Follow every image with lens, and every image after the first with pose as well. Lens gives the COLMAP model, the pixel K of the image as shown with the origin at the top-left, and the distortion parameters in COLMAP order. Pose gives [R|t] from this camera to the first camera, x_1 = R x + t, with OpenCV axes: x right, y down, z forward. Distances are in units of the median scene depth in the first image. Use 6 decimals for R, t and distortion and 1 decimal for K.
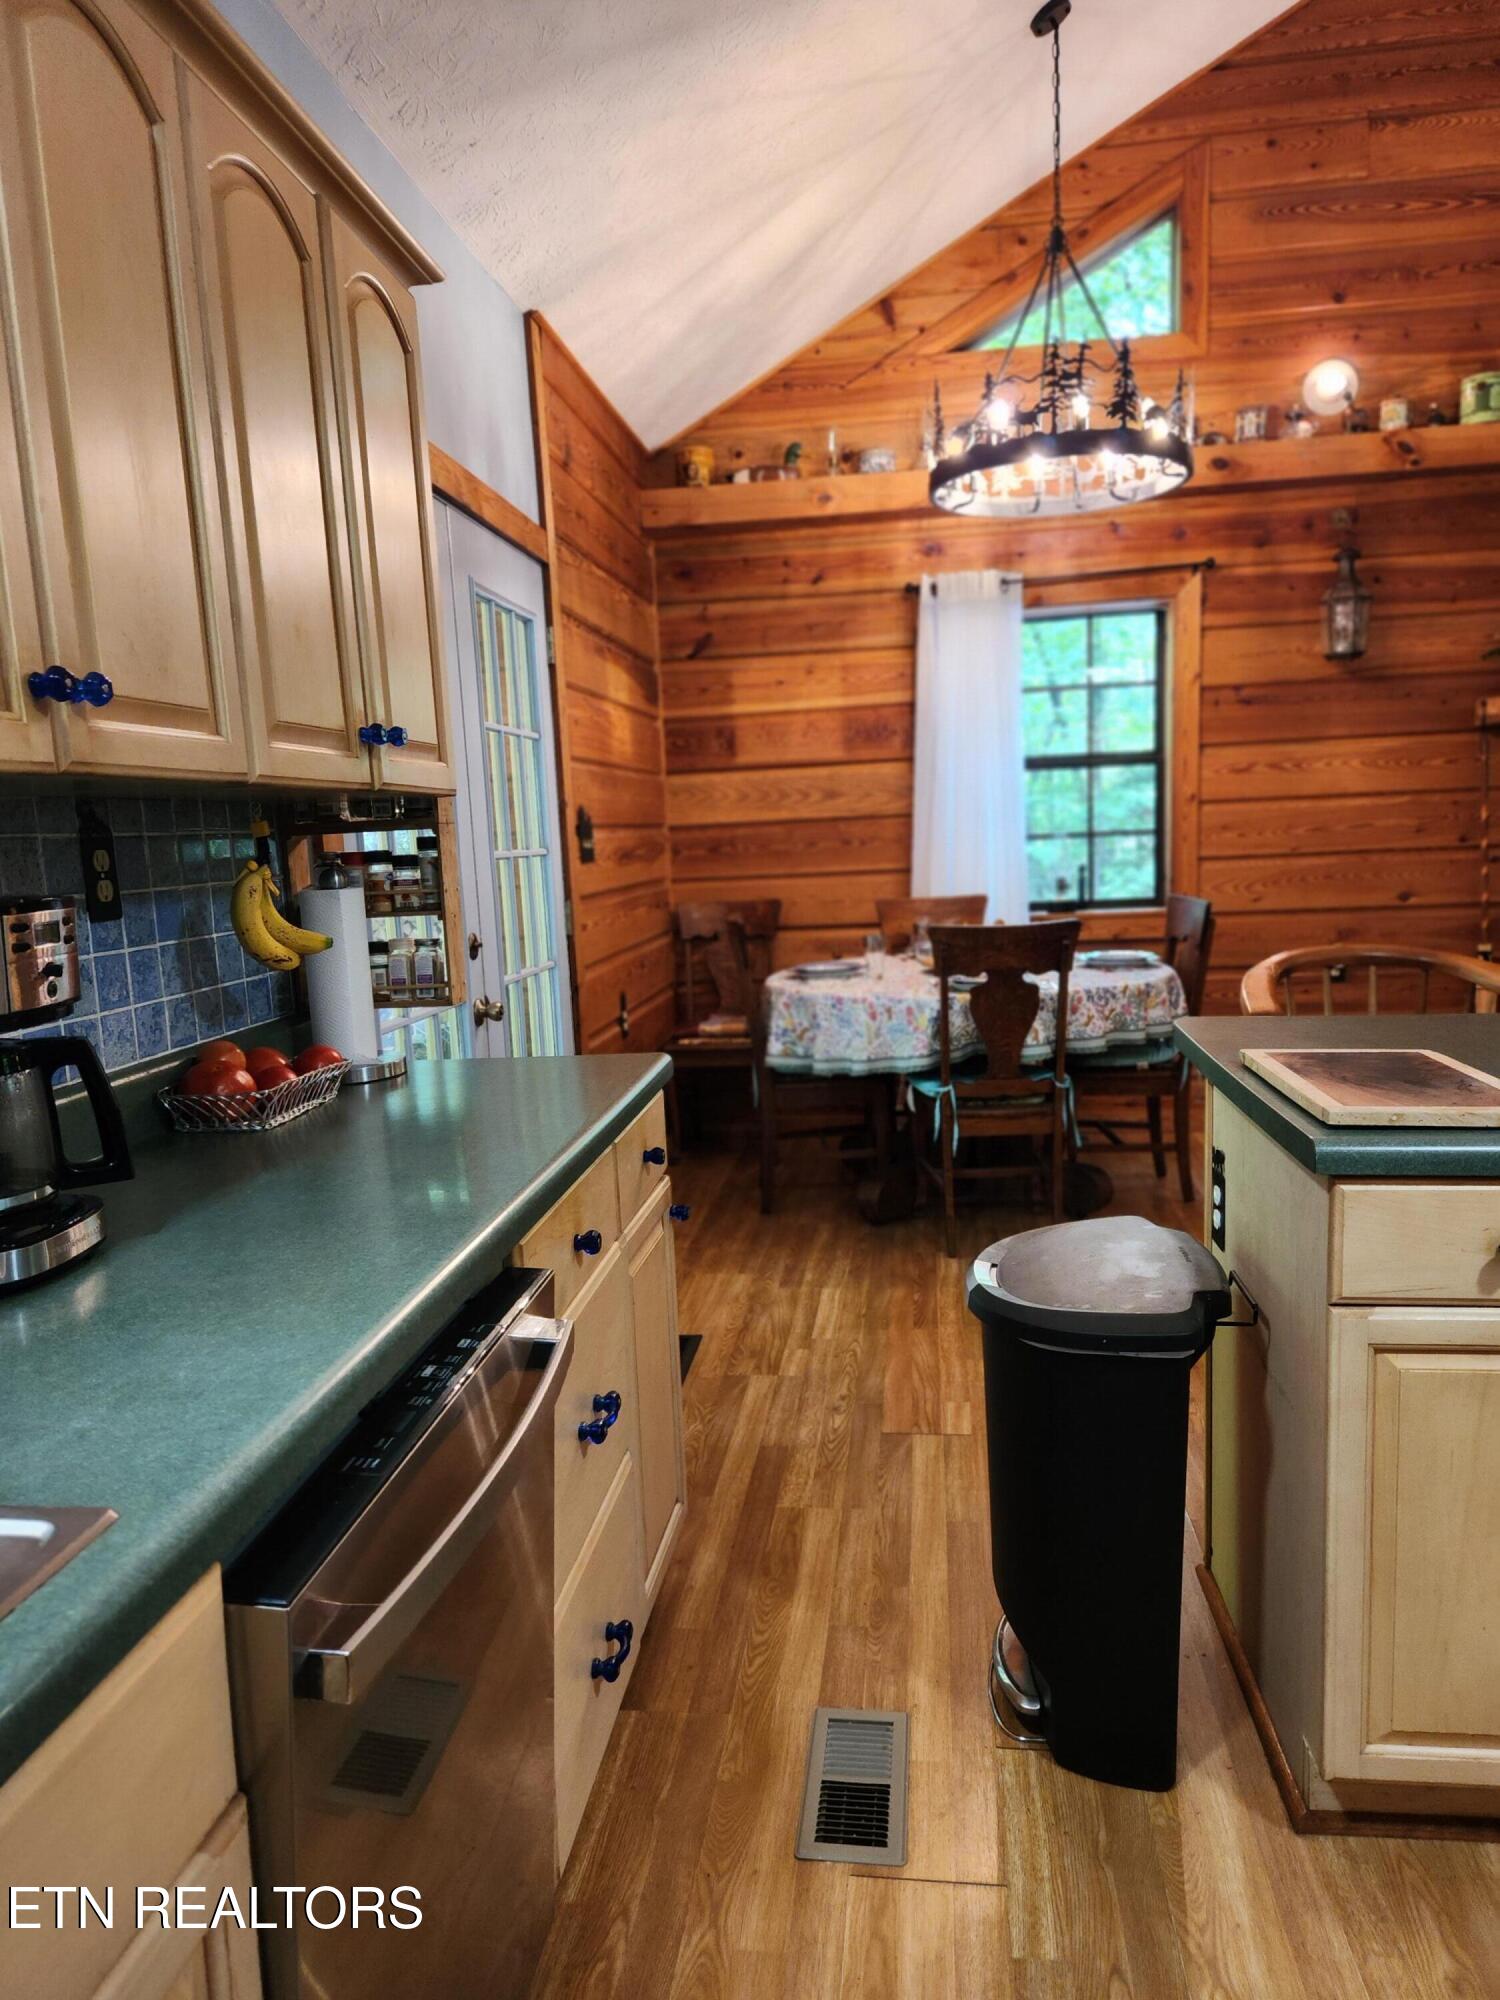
lens RADIAL K [[1349.2, 0, 761.5], [0, 1349.2, 1007.2], [0, 0, 1]] dist [0.060337, -0.046039]
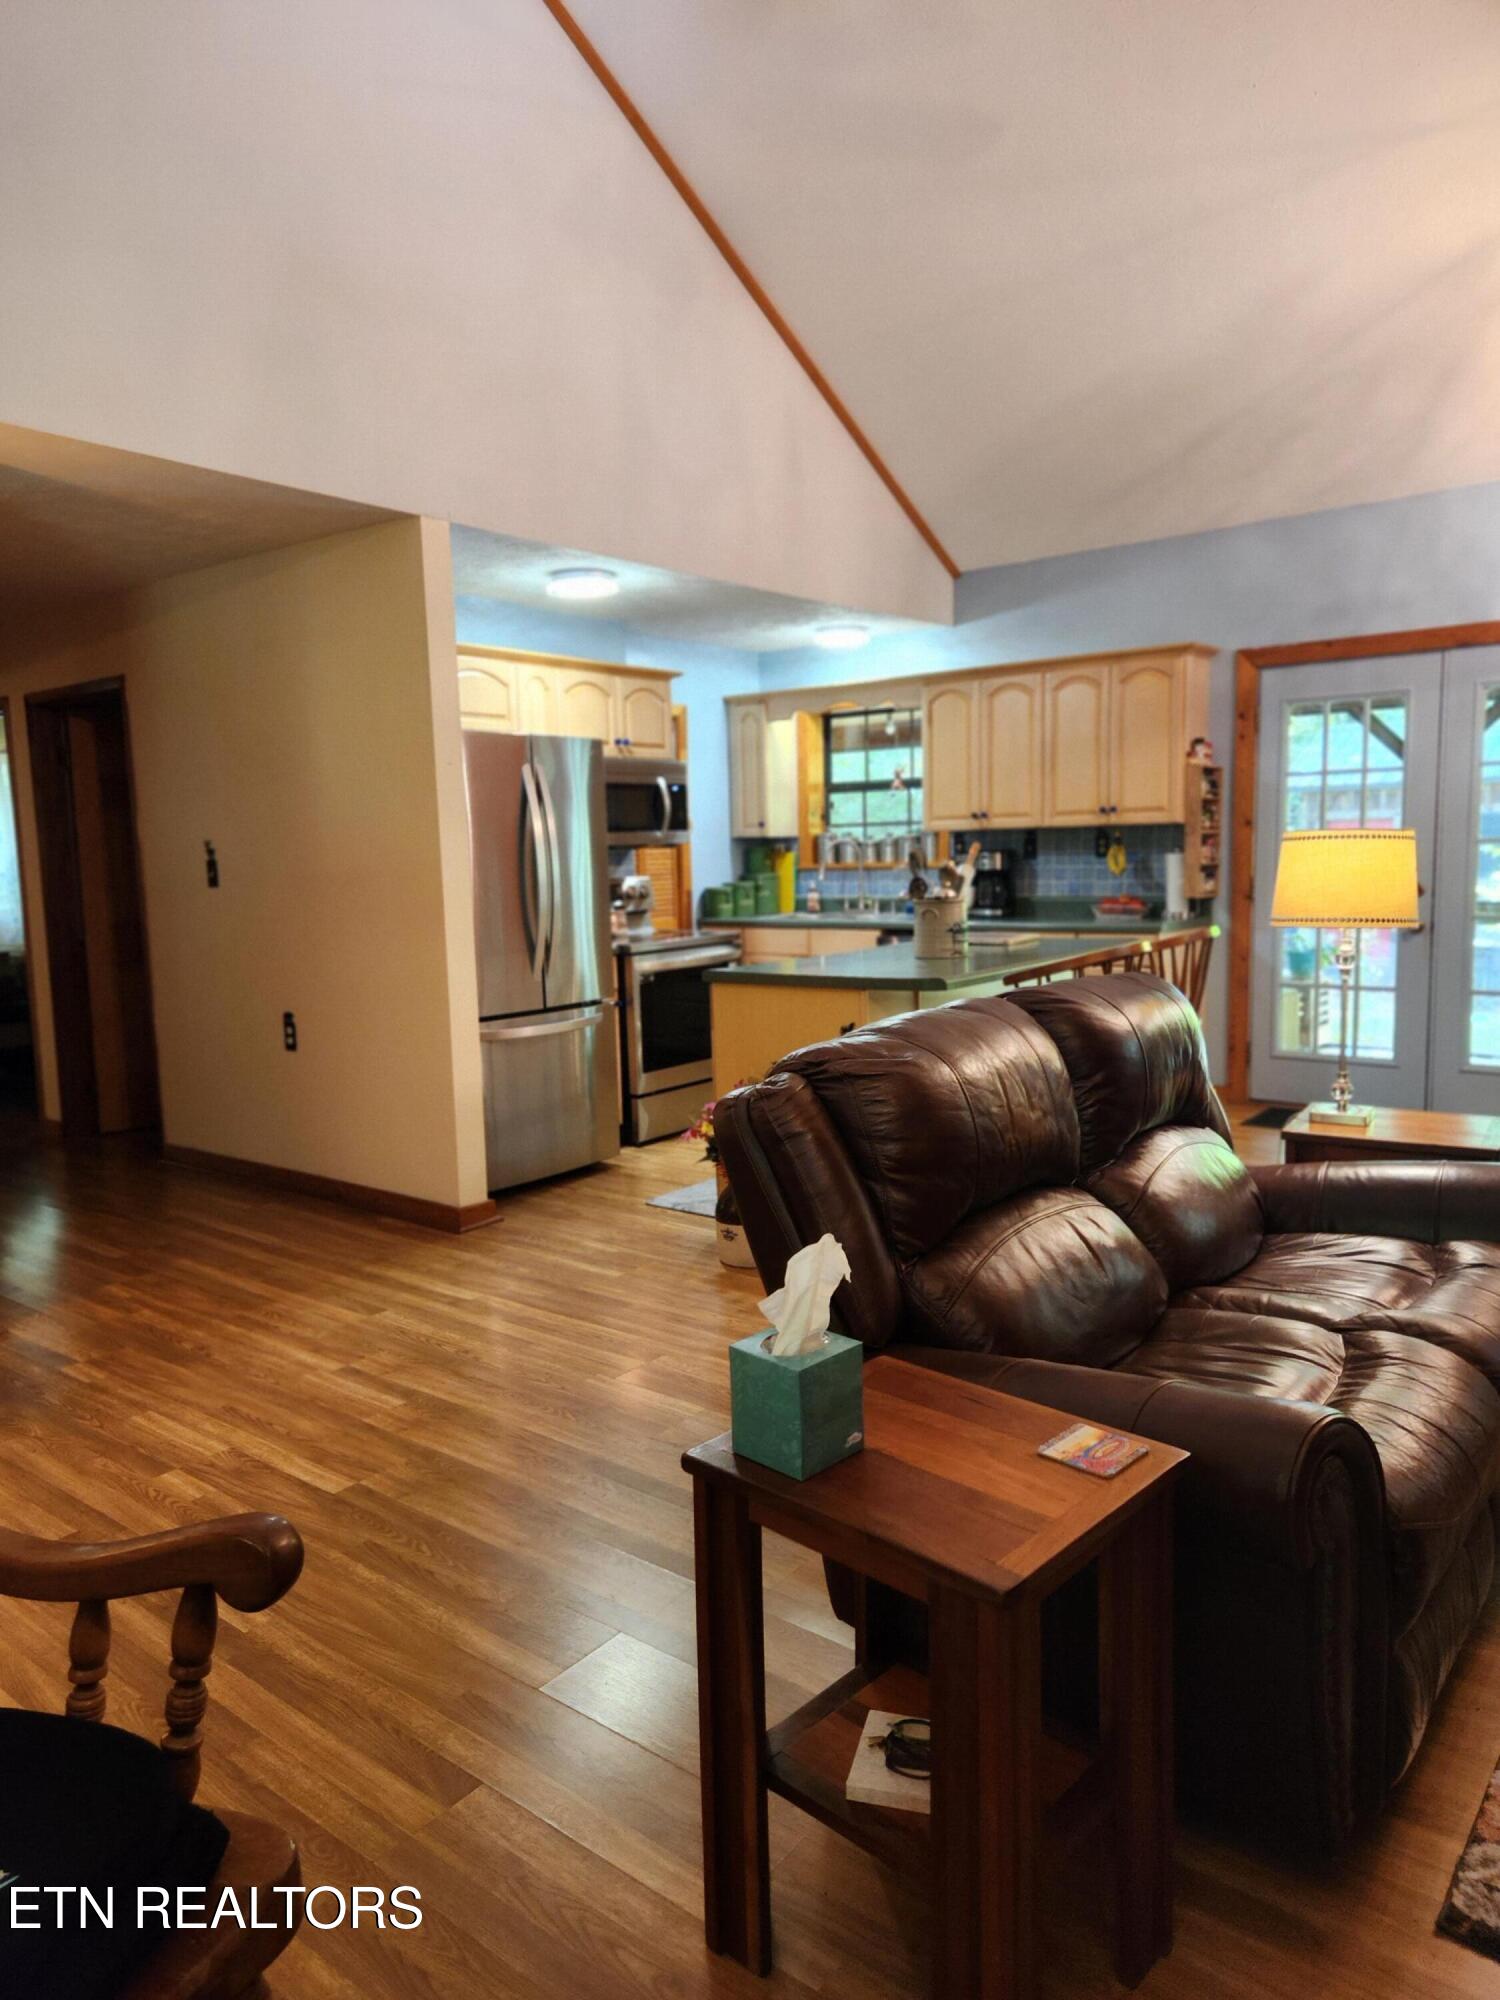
lens RADIAL K [[1349.2, 0, 750.2], [0, 1349.2, 996.0], [0, 0, 1]] dist [0.060337, -0.046039]
pose [[-0.521639, 0.151515, -0.839605, 1.111395], [-0.066628, 0.973864, 0.217139, -0.149886], [0.850561, 0.169210, -0.497910, 0.710161]]
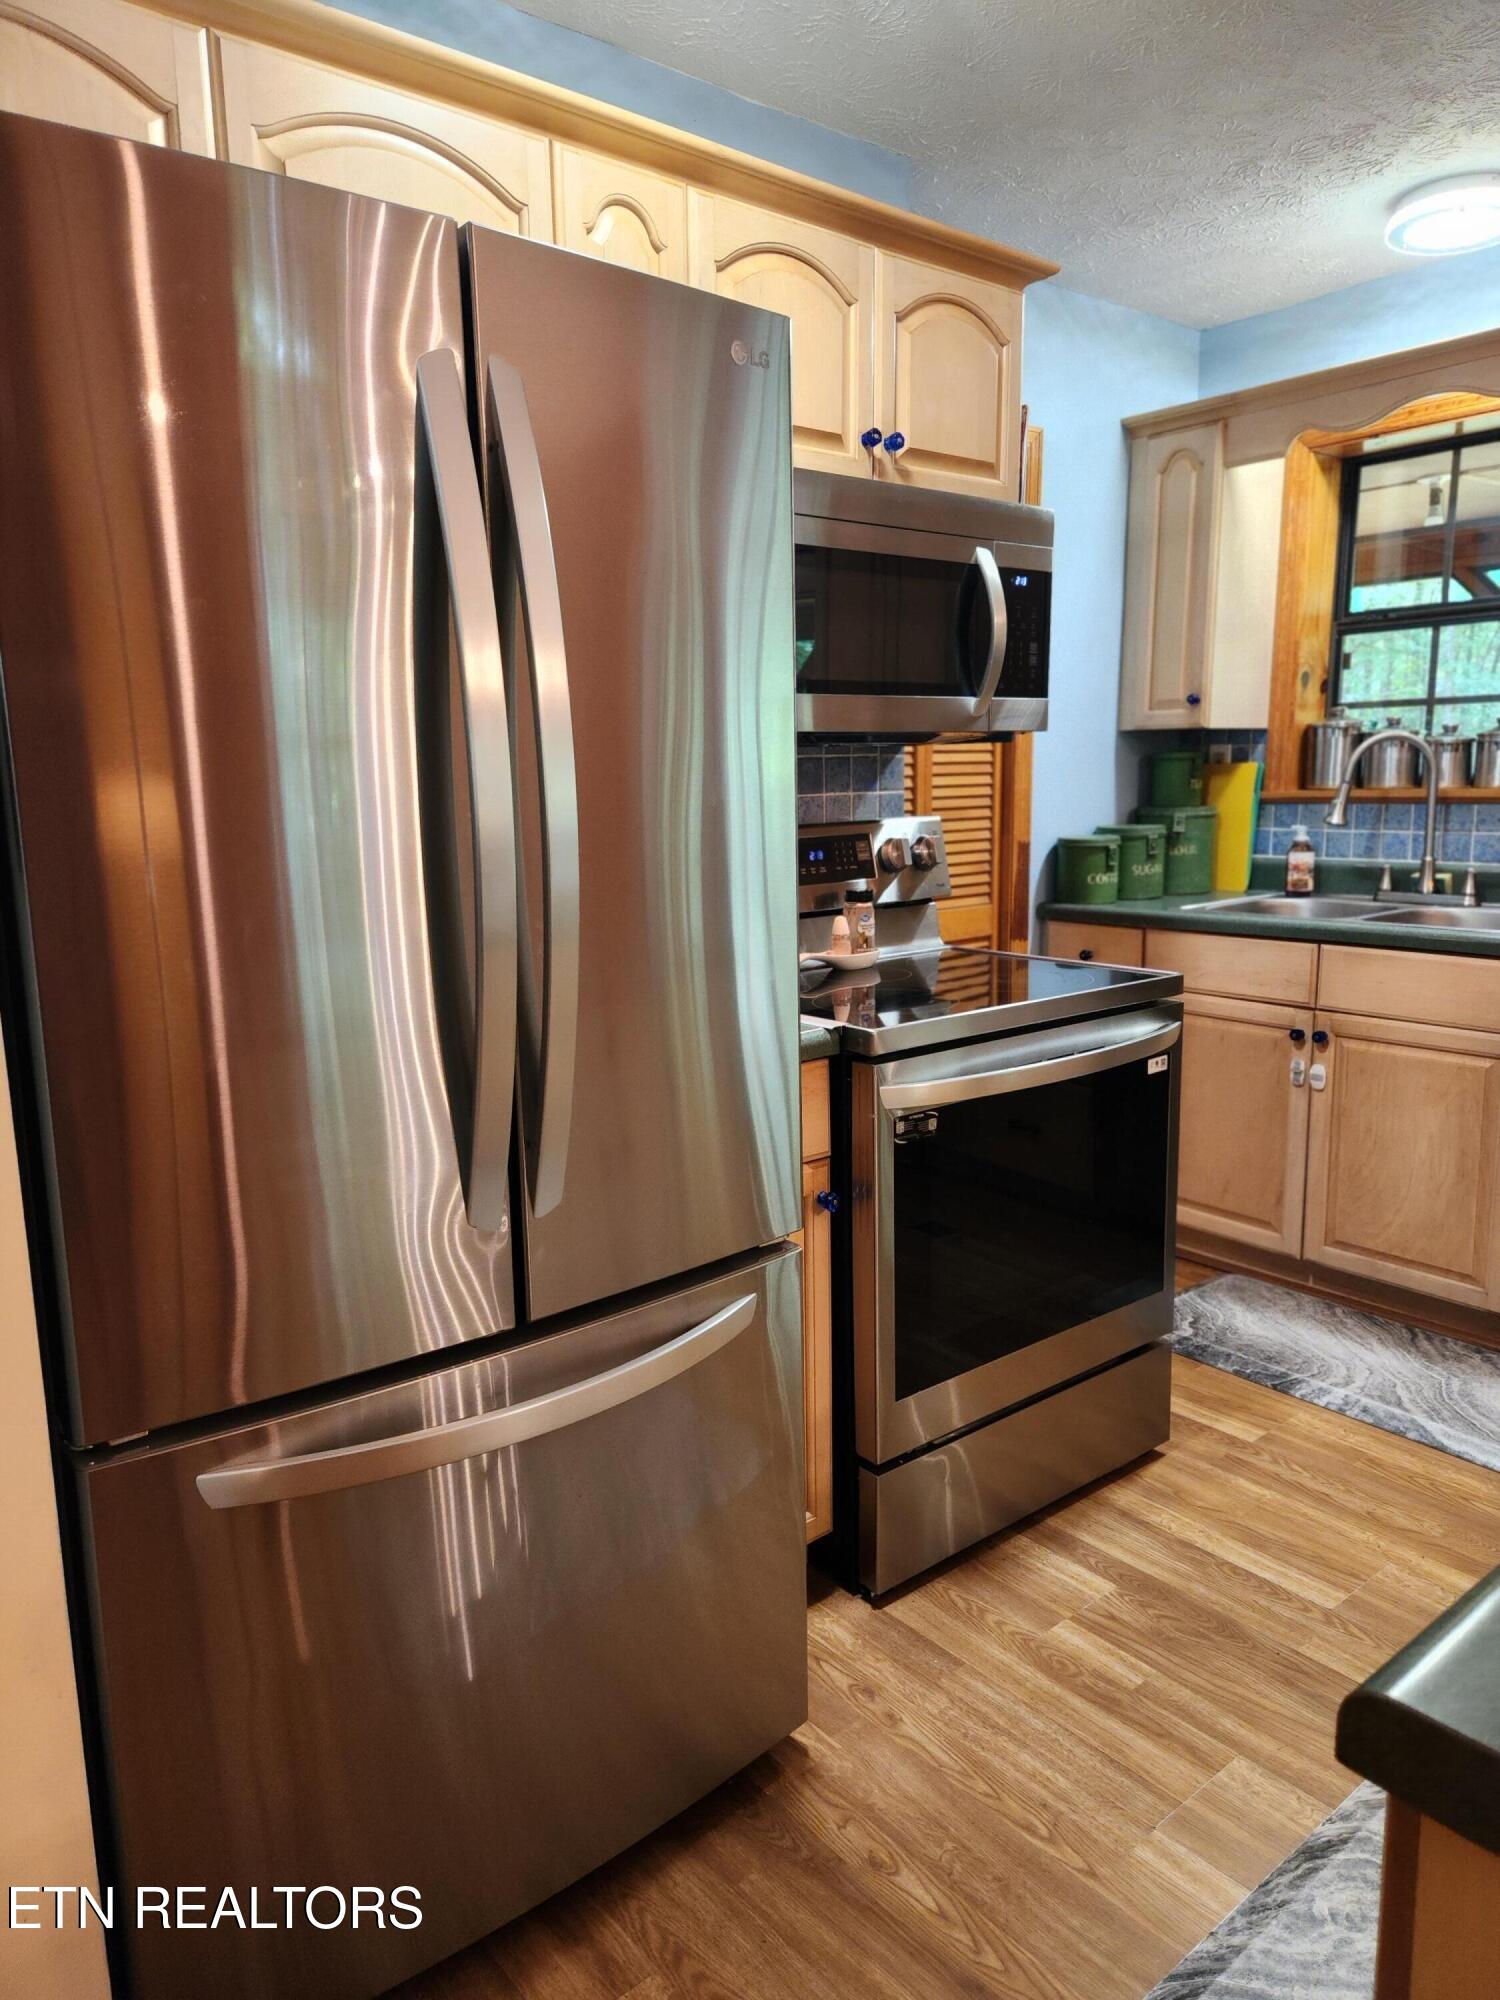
lens RADIAL K [[1349.2, 0, 754.9], [0, 1349.2, 1006.9], [0, 0, 1]] dist [0.060337, -0.046039]
pose [[-0.689469, 0.177332, -0.702272, 0.504480], [-0.054023, 0.954276, 0.294004, -0.056271], [0.722297, 0.240645, -0.648364, 0.281285]]
